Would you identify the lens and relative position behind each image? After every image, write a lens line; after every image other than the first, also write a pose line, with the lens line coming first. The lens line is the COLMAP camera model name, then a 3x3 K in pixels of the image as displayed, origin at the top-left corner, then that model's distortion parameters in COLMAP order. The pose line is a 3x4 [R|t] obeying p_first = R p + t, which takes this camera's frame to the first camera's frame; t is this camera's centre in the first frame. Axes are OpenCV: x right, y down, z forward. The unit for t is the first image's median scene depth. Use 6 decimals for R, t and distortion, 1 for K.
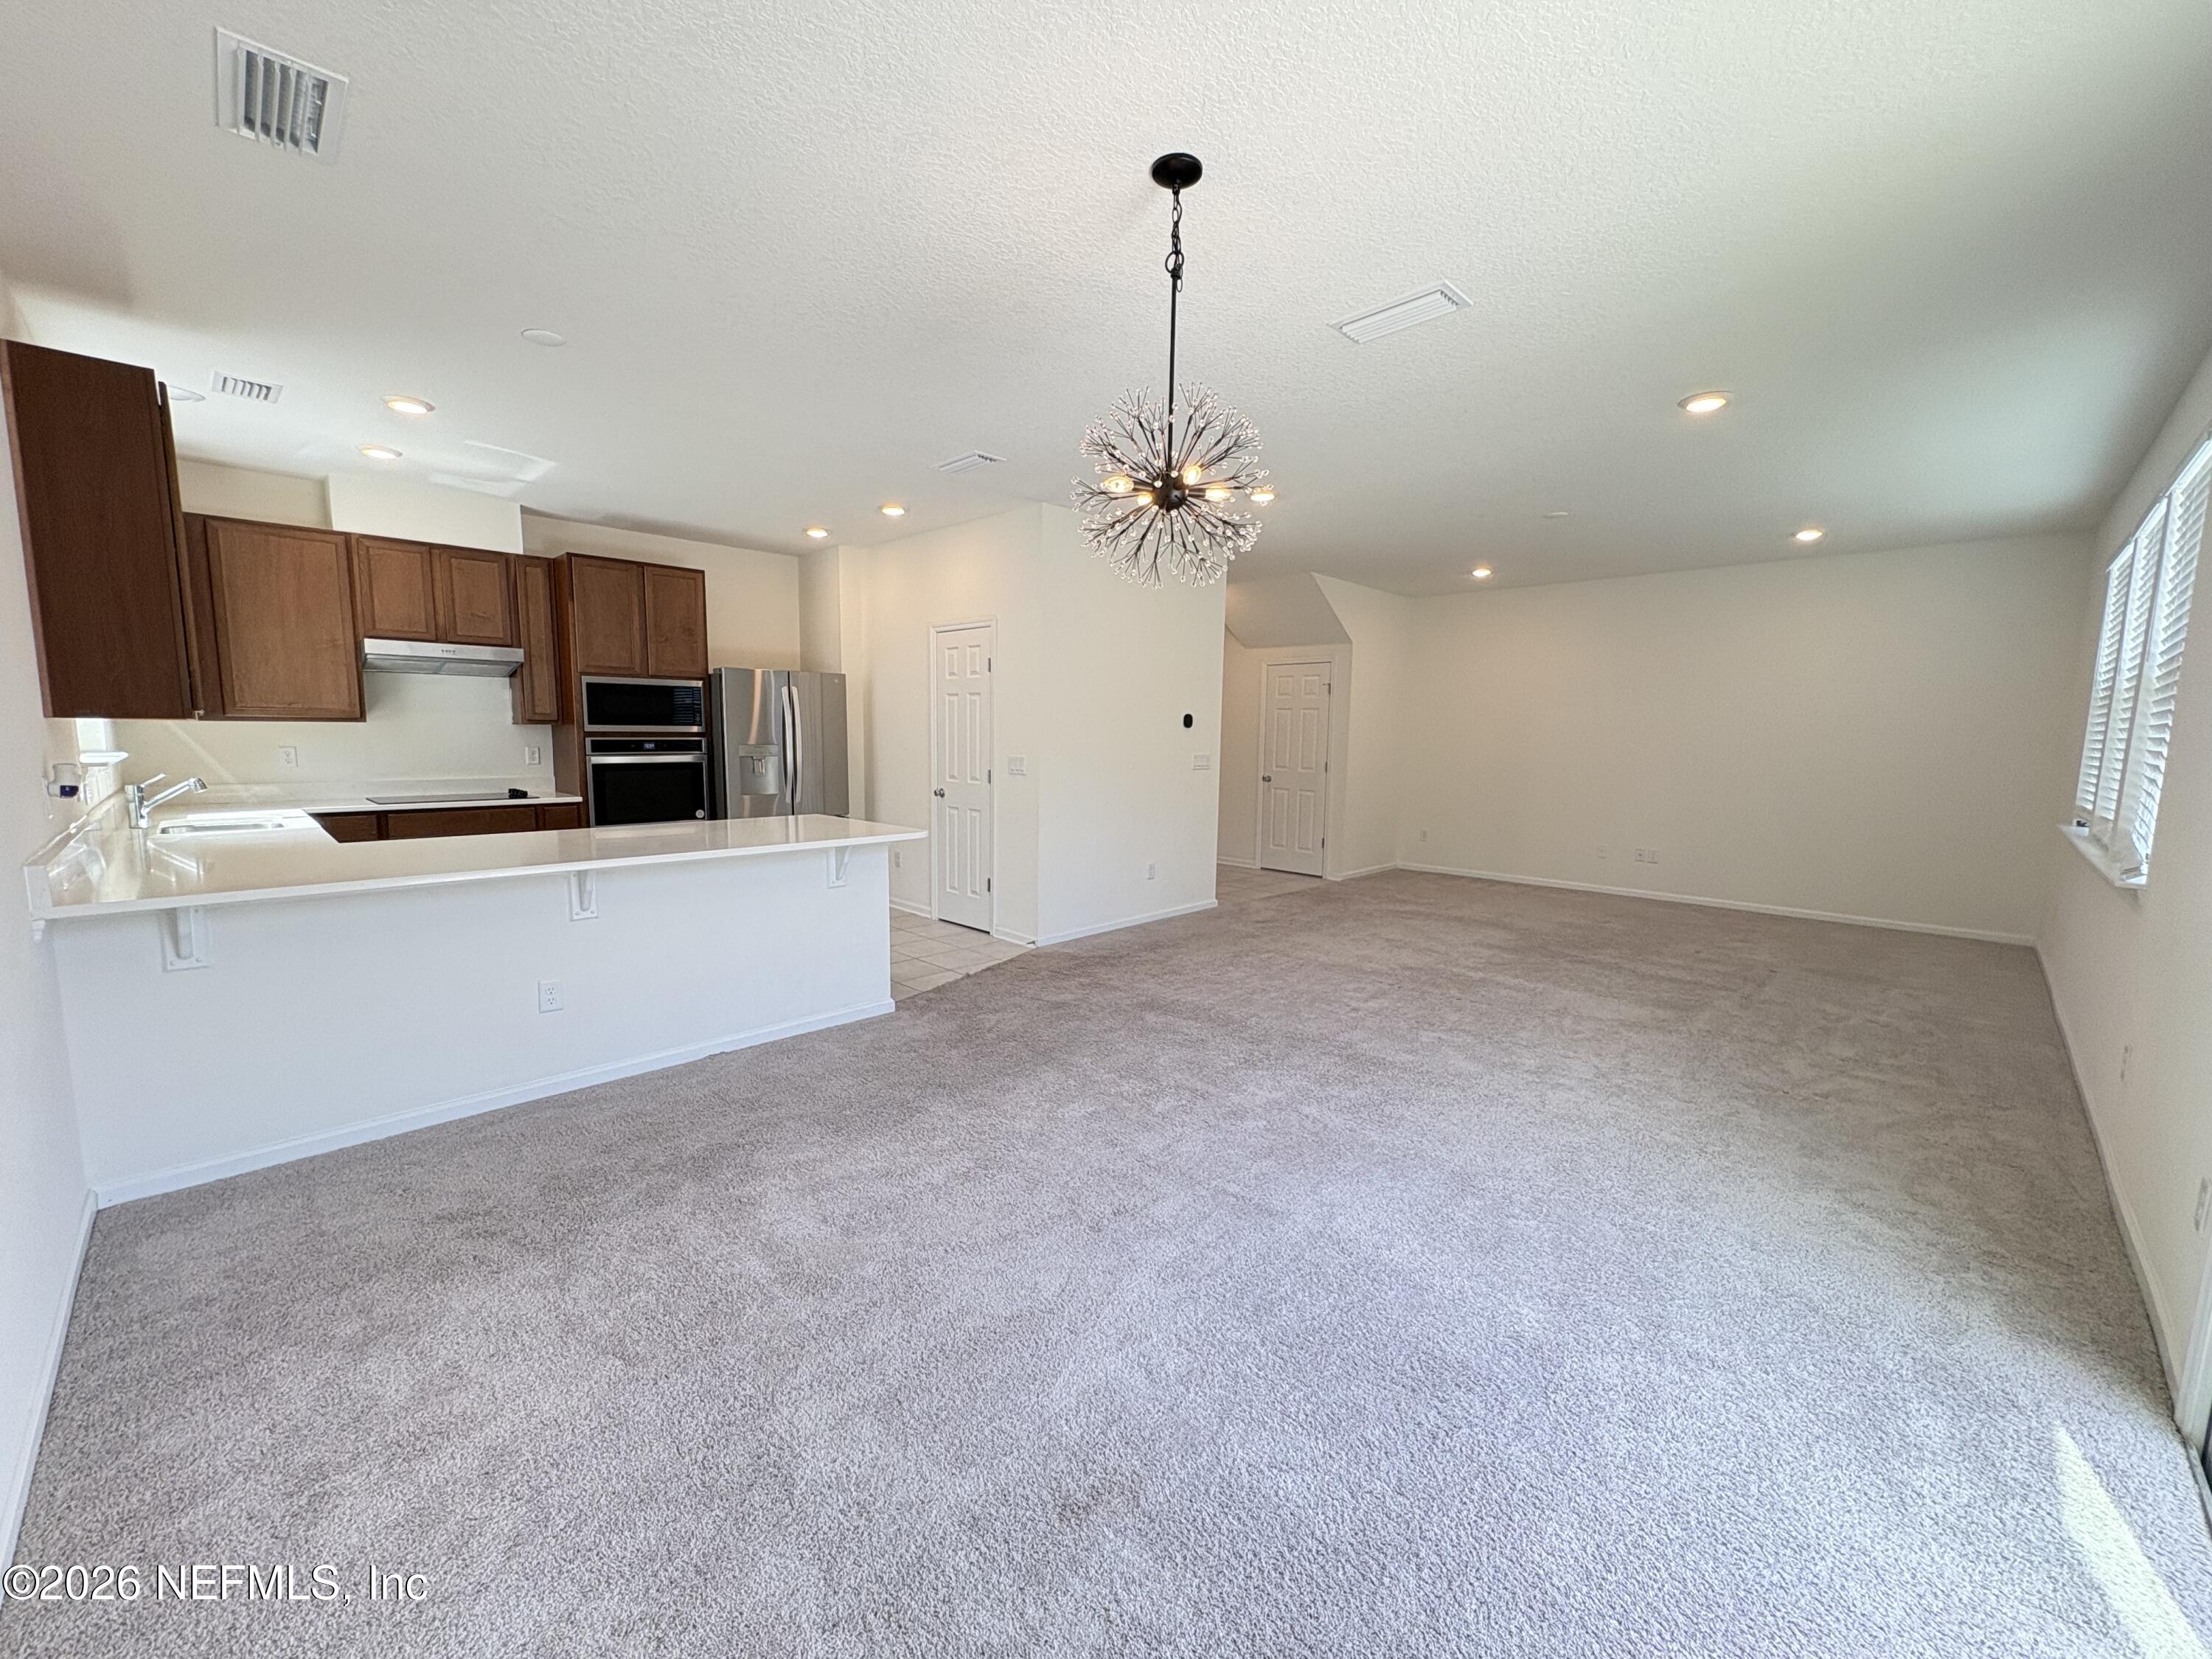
lens RADIAL K [[879.2, 0, 1103.5], [0, 879.2, 830.6], [0, 0, 1]] dist [0.000850, 0.000087]
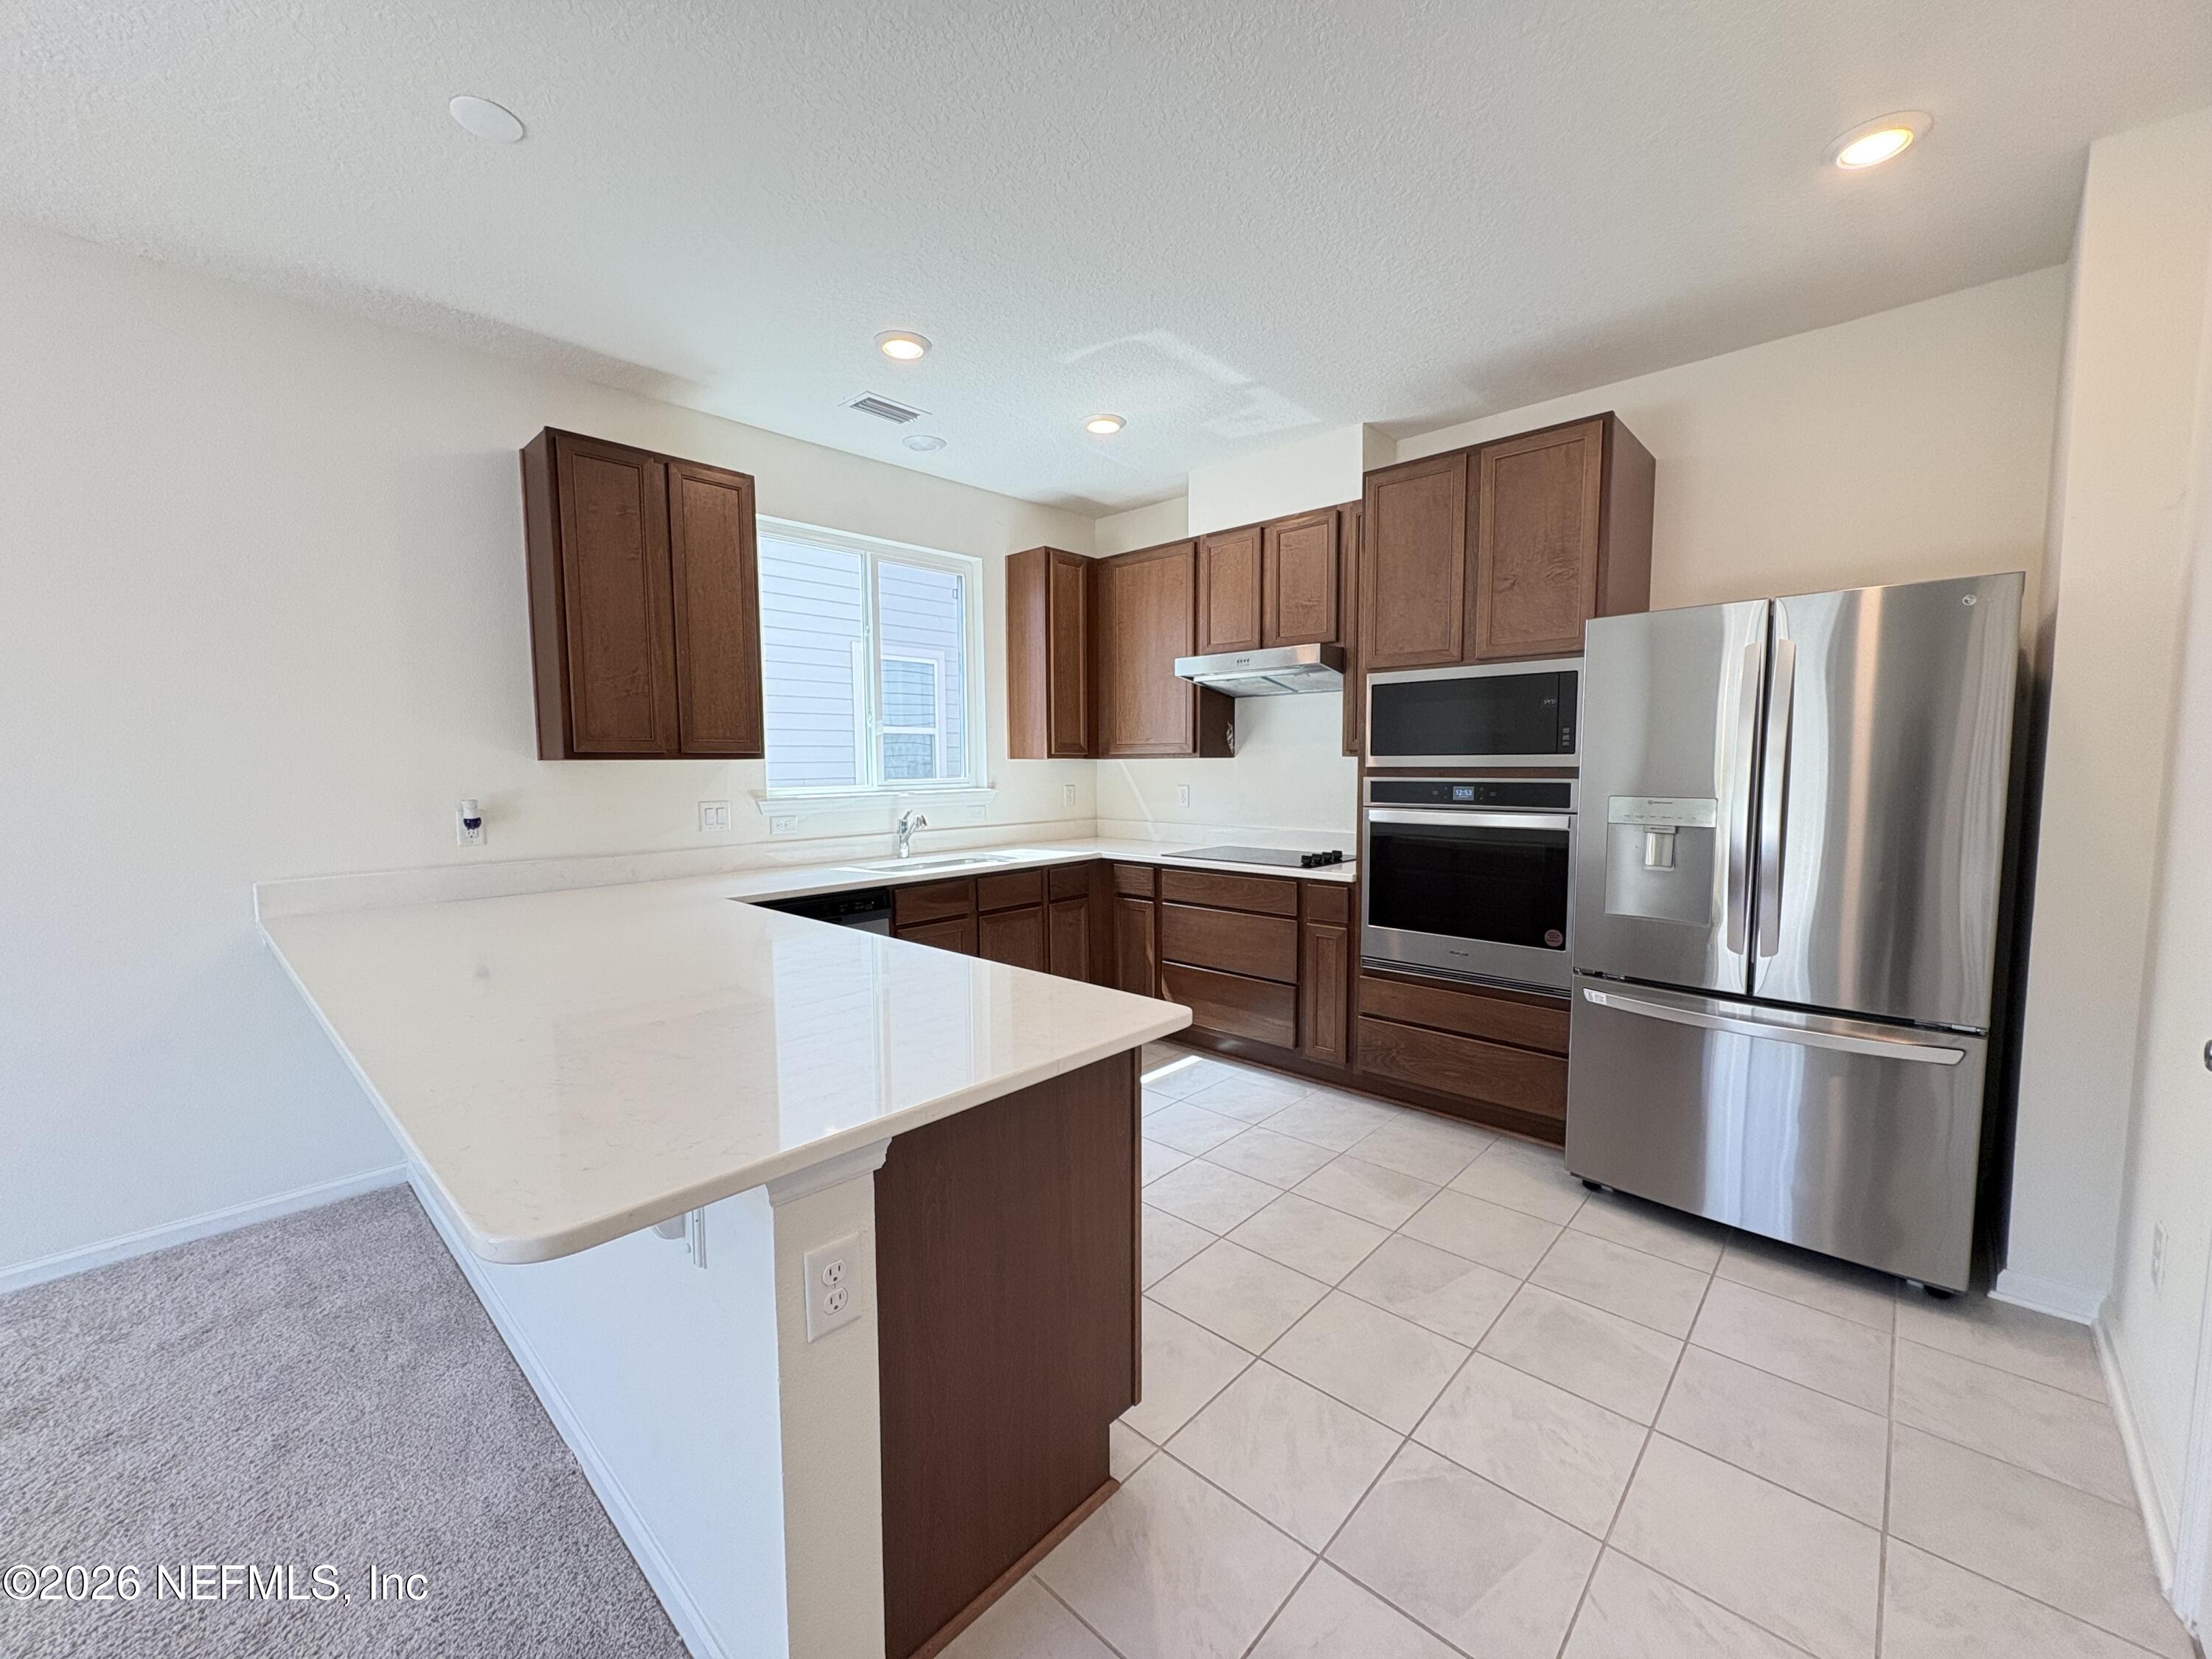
lens RADIAL K [[879.2, 0, 1103.5], [0, 879.2, 830.6], [0, 0, 1]] dist [0.000850, 0.000087]
pose [[0.027068, 0.067979, -0.997319, 0.006183], [-0.105689, 0.992288, 0.064768, -0.089165], [0.994031, 0.103653, 0.034044, 0.800829]]
